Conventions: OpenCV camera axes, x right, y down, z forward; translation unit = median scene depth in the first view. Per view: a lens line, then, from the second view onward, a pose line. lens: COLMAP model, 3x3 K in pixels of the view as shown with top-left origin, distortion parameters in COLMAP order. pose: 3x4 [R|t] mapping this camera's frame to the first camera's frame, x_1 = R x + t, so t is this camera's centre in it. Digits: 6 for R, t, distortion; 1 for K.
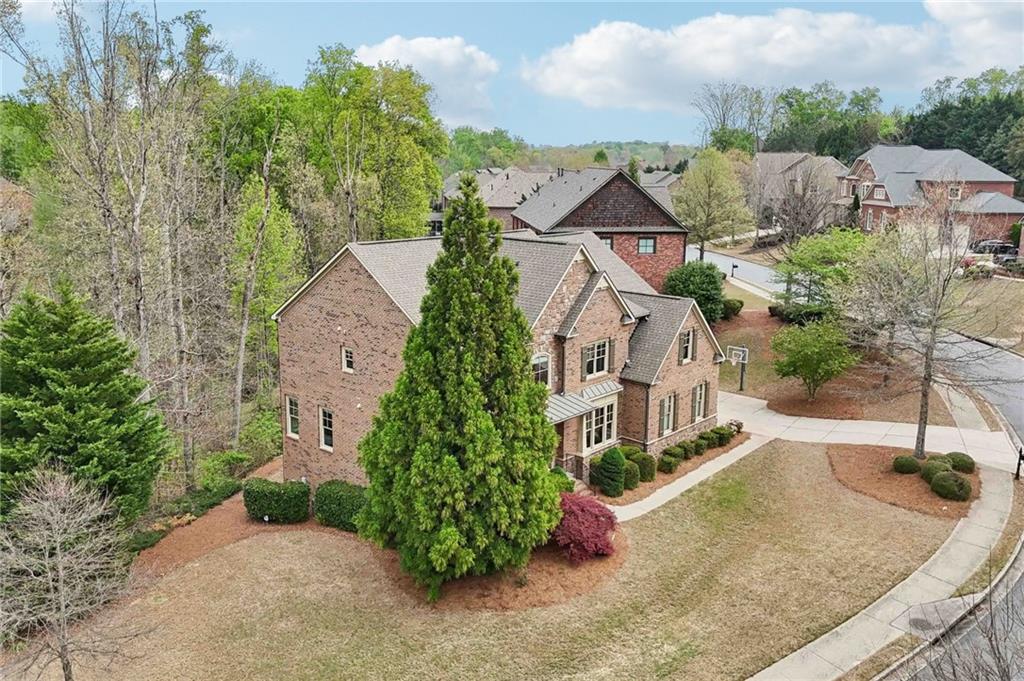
lens RADIAL K [[851.7, 0, 515.9], [0, 851.7, 341.3], [0, 0, 1]] dist [0.075196, -0.088652]
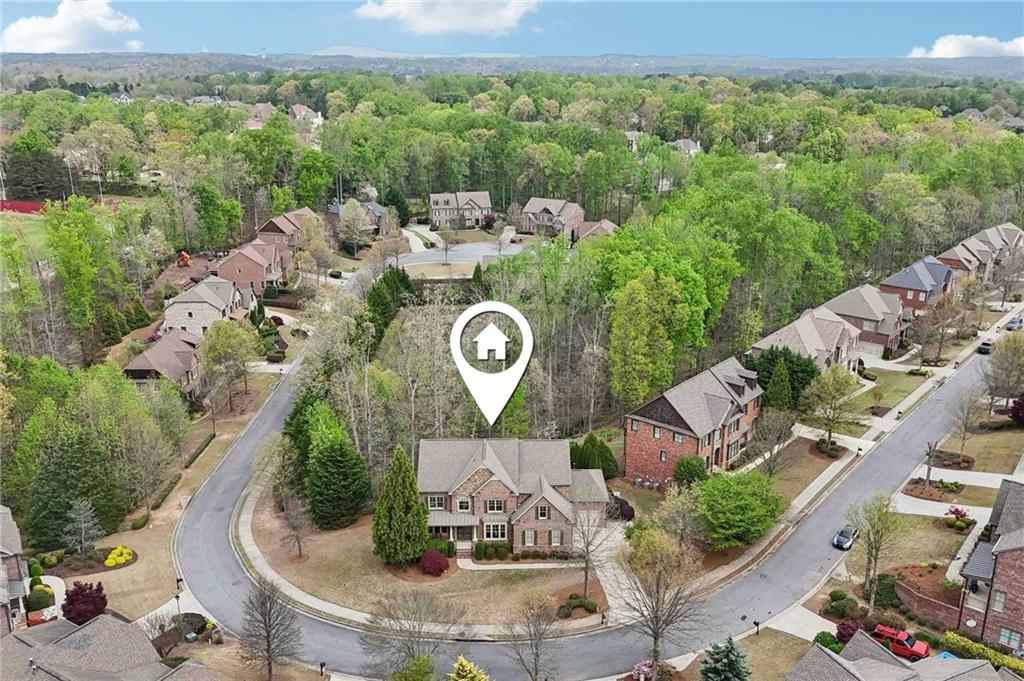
lens RADIAL K [[851.7, 0, 506.9], [0, 851.7, 335.1], [0, 0, 1]] dist [0.075196, -0.088652]
pose [[0.667900, 0.209917, -0.714034, 1.662168], [-0.147274, 0.977705, 0.149675, -0.783131], [0.729534, 0.005191, 0.683924, -0.639790]]
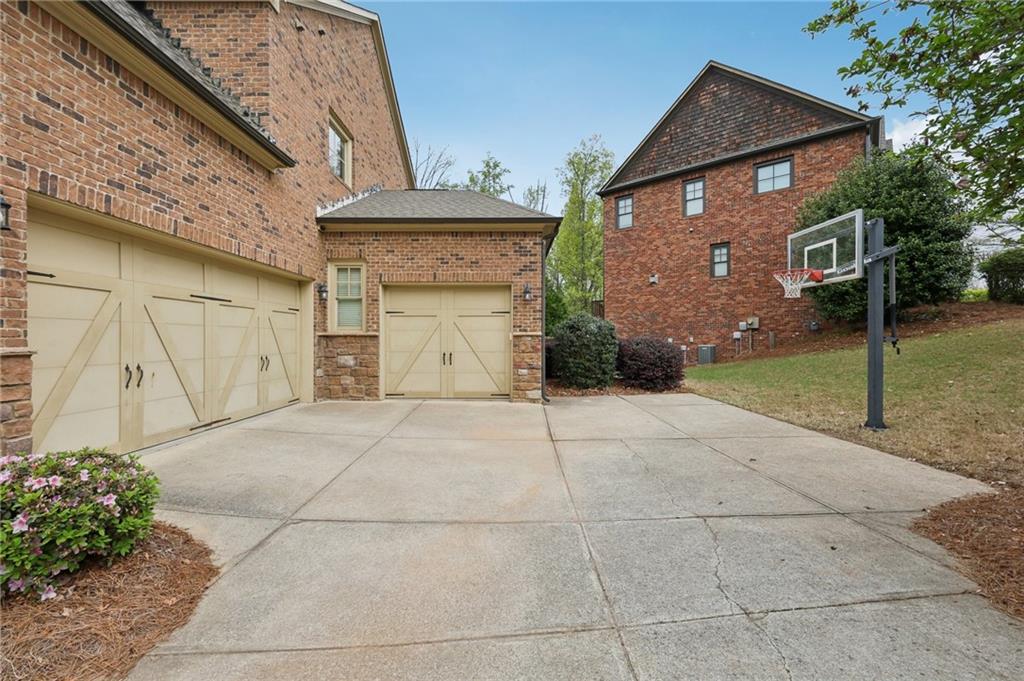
lens RADIAL K [[414.2, 0, 508.5], [0, 414.2, 341.5], [0, 0, 1]] dist [-0.002980, -0.000196]
pose [[0.663665, -0.002922, -0.748024, 0.358564], [-0.154456, 0.977907, -0.140857, 0.082778], [0.731910, 0.209019, 0.648551, 1.092221]]
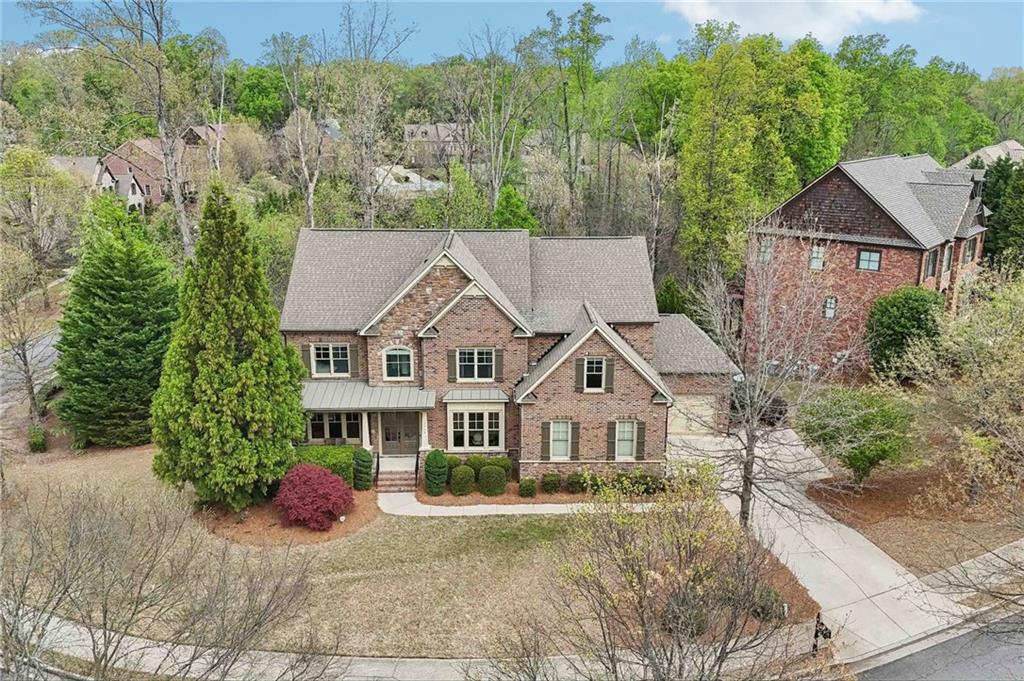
lens RADIAL K [[851.7, 0, 508.0], [0, 851.7, 340.9], [0, 0, 1]] dist [0.075196, -0.088652]
pose [[0.675932, 0.187859, -0.712618, 0.774011], [-0.151401, 0.981737, 0.115197, -0.119576], [0.721244, 0.030026, 0.692030, 0.297803]]
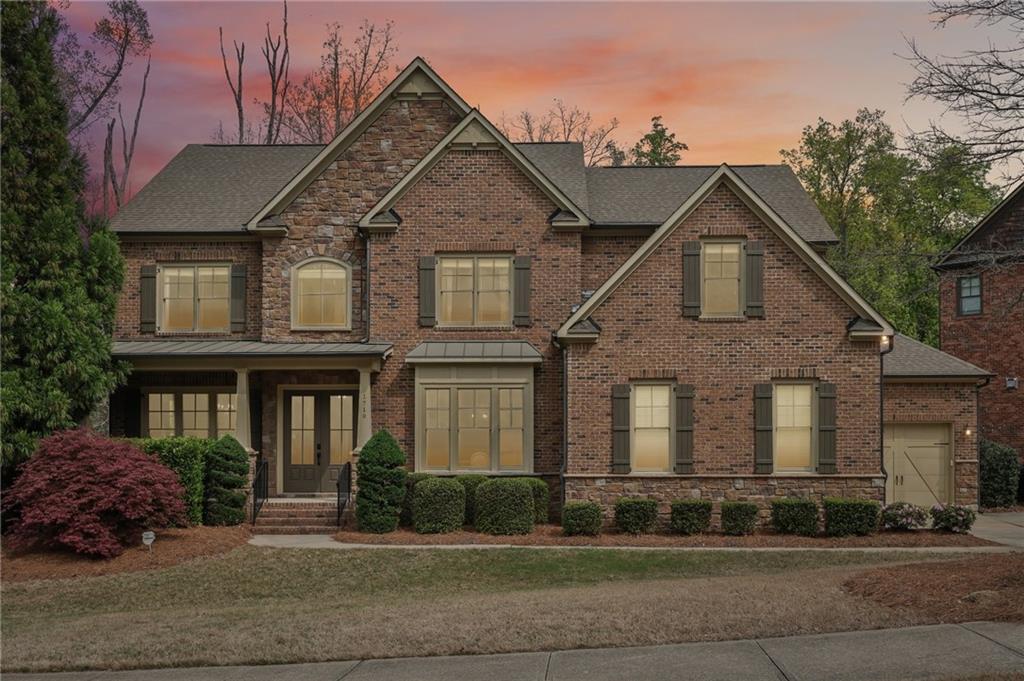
lens RADIAL K [[977.6, 0, 514.4], [0, 977.6, 438.2], [0, 0, 1]] dist [0.000976, 0.000000]
pose [[0.639064, -0.012465, -0.769052, 0.508103], [-0.158376, 0.976310, -0.147431, 0.172091], [0.752671, 0.216017, 0.621951, 0.624193]]
